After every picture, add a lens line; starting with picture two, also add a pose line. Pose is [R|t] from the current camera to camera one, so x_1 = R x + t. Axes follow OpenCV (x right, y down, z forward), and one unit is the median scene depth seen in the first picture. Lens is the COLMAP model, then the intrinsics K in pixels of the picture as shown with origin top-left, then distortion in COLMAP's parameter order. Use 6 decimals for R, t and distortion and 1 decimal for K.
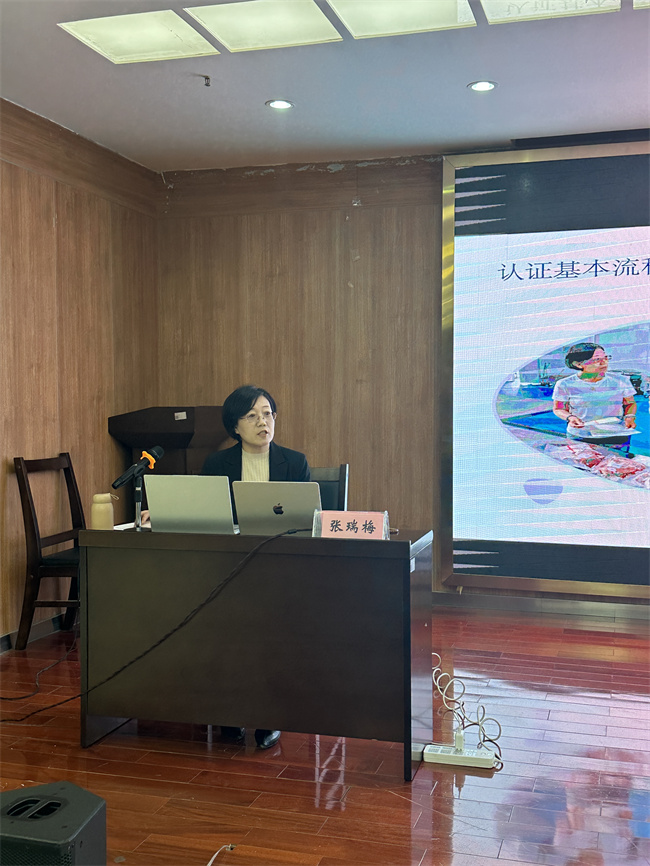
lens RADIAL K [[1005.0, 0, 344.0], [0, 1005.0, 451.4], [0, 0, 1]] dist [0.122996, 0.000000]
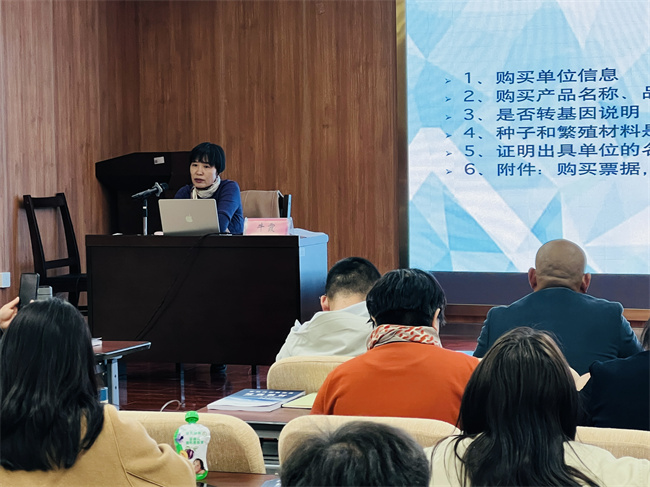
lens RADIAL K [[1791.4, 0, 323.9], [0, 1791.4, 242.5], [0, 0, 1]] dist [0.048599, 0.000000]
pose [[0.996128, -0.007417, -0.087597, 0.183307], [0.008000, 0.999948, 0.006301, 0.042578], [0.087546, -0.006977, 0.996136, -0.913439]]
